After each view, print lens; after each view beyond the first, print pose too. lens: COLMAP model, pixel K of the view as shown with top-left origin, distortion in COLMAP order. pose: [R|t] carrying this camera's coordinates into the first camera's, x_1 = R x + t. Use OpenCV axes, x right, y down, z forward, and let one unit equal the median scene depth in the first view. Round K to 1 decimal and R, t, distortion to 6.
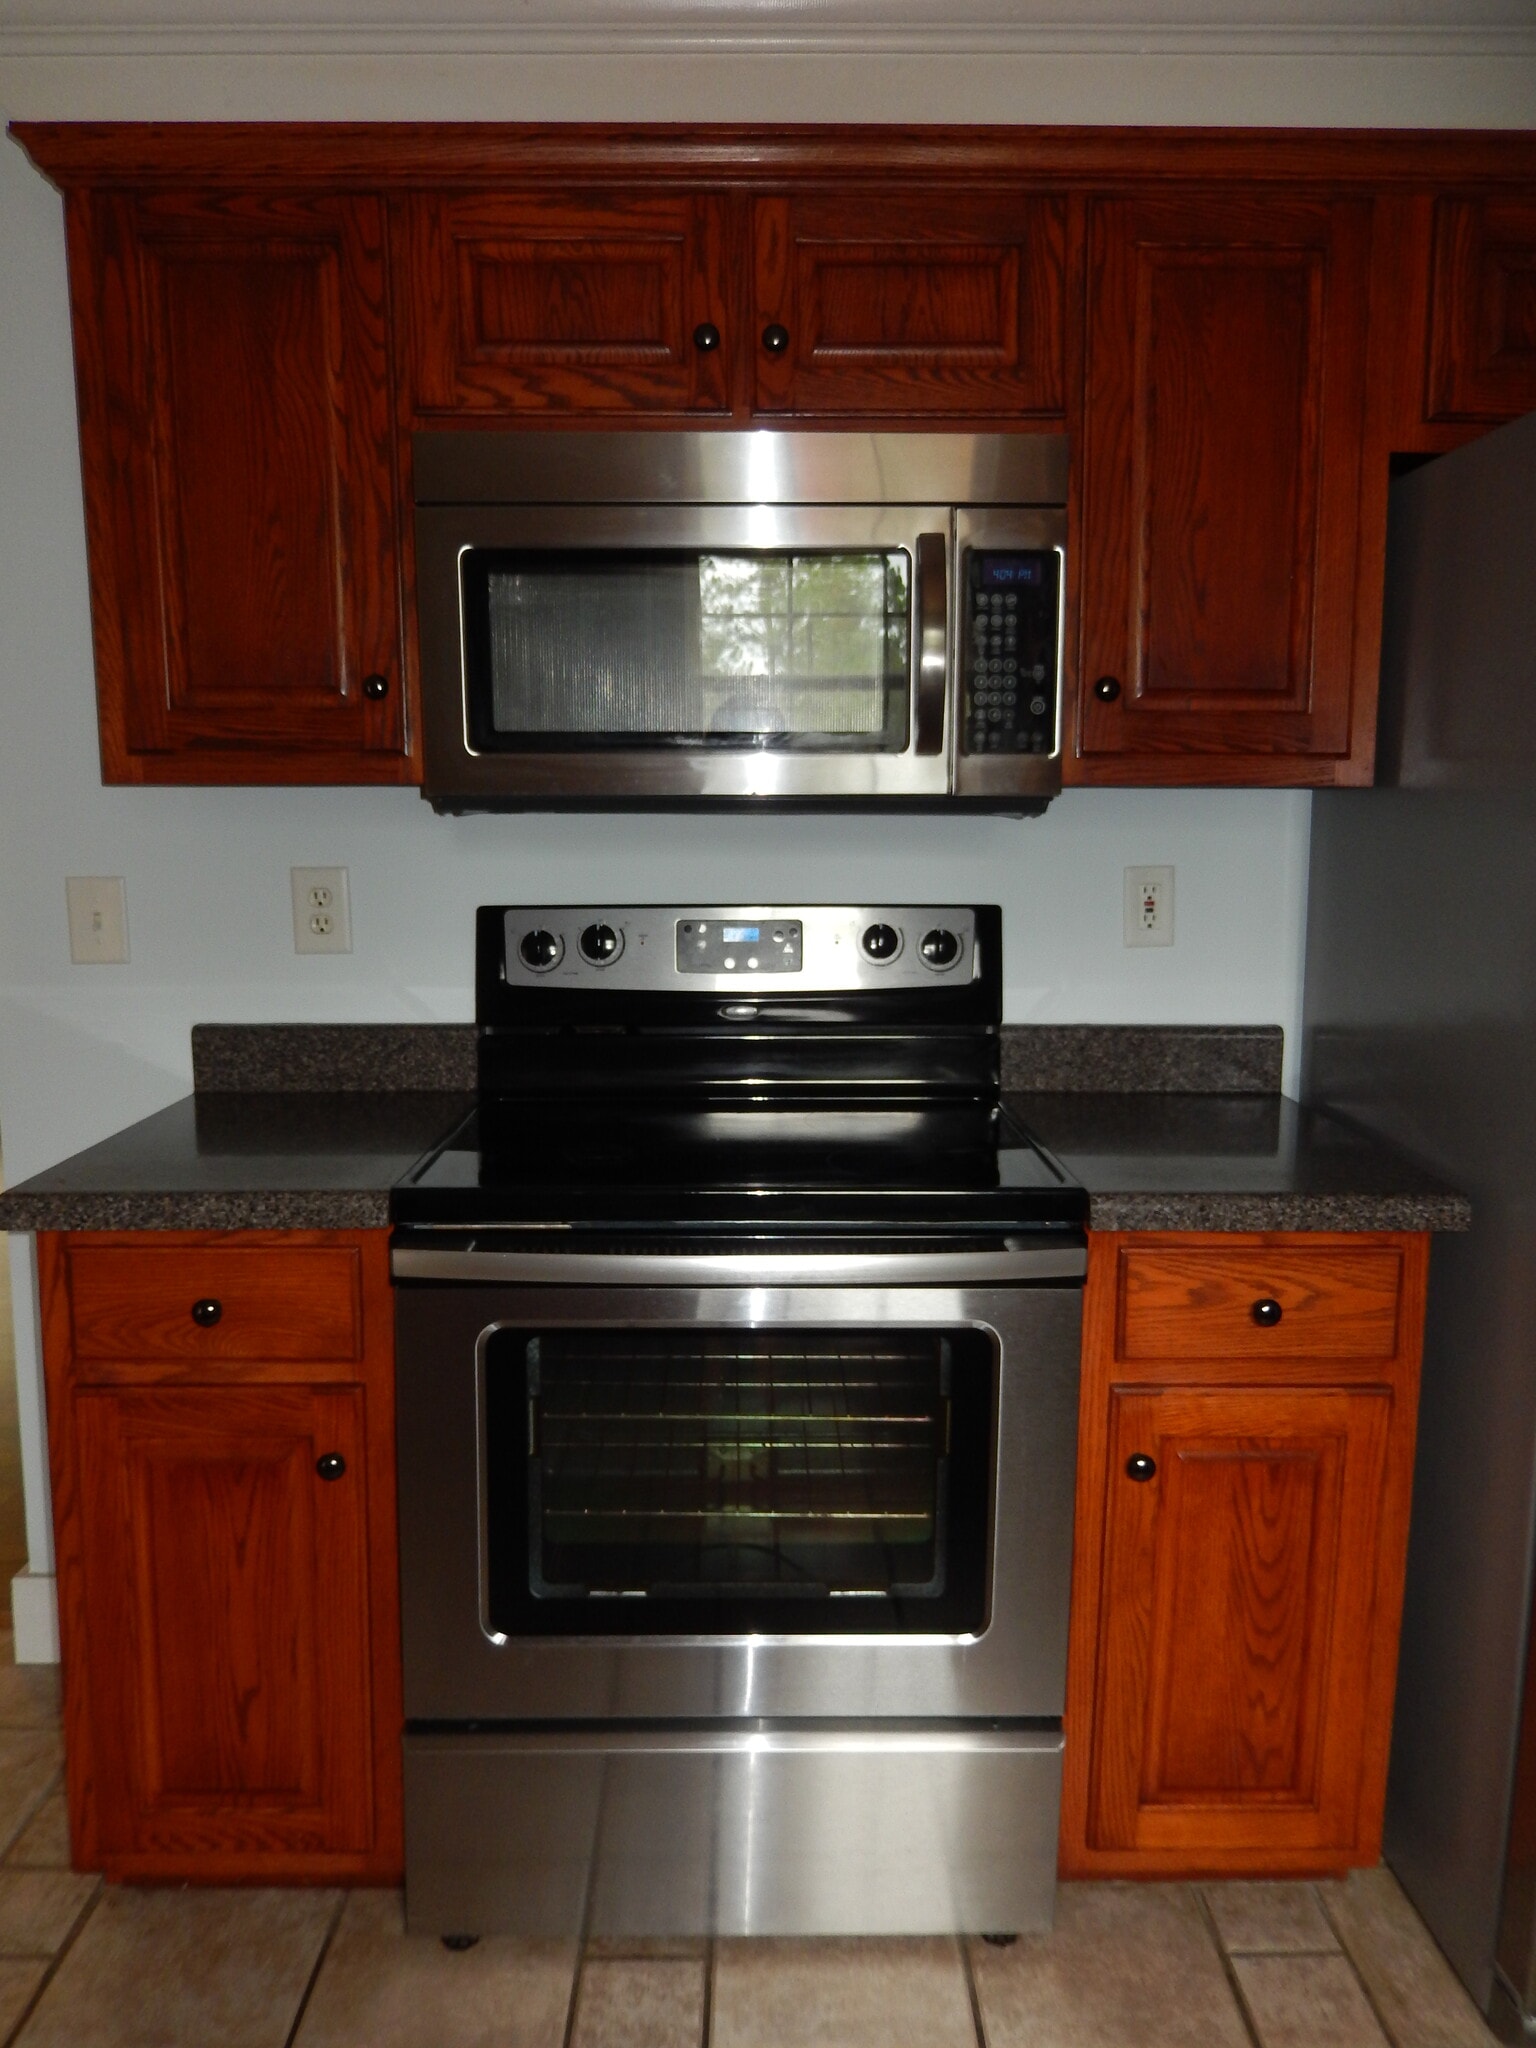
lens RADIAL K [[1383.6, 0, 768.1], [0, 1383.6, 980.3], [0, 0, 1]] dist [-0.018711, 0.000056]
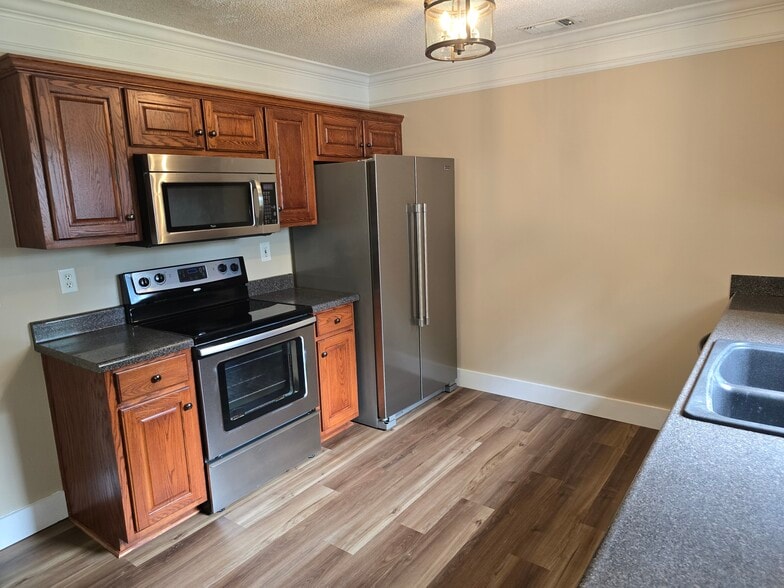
lens RADIAL K [[529.7, 0, 392.0], [0, 529.7, 294.0], [0, 0, 1]] dist [-0.018711, 0.000056]
pose [[0.595689, -0.173642, 0.784221, -1.061645], [0.143953, 0.983624, 0.108448, -0.062078], [-0.790210, 0.048290, 0.610930, -0.452411]]
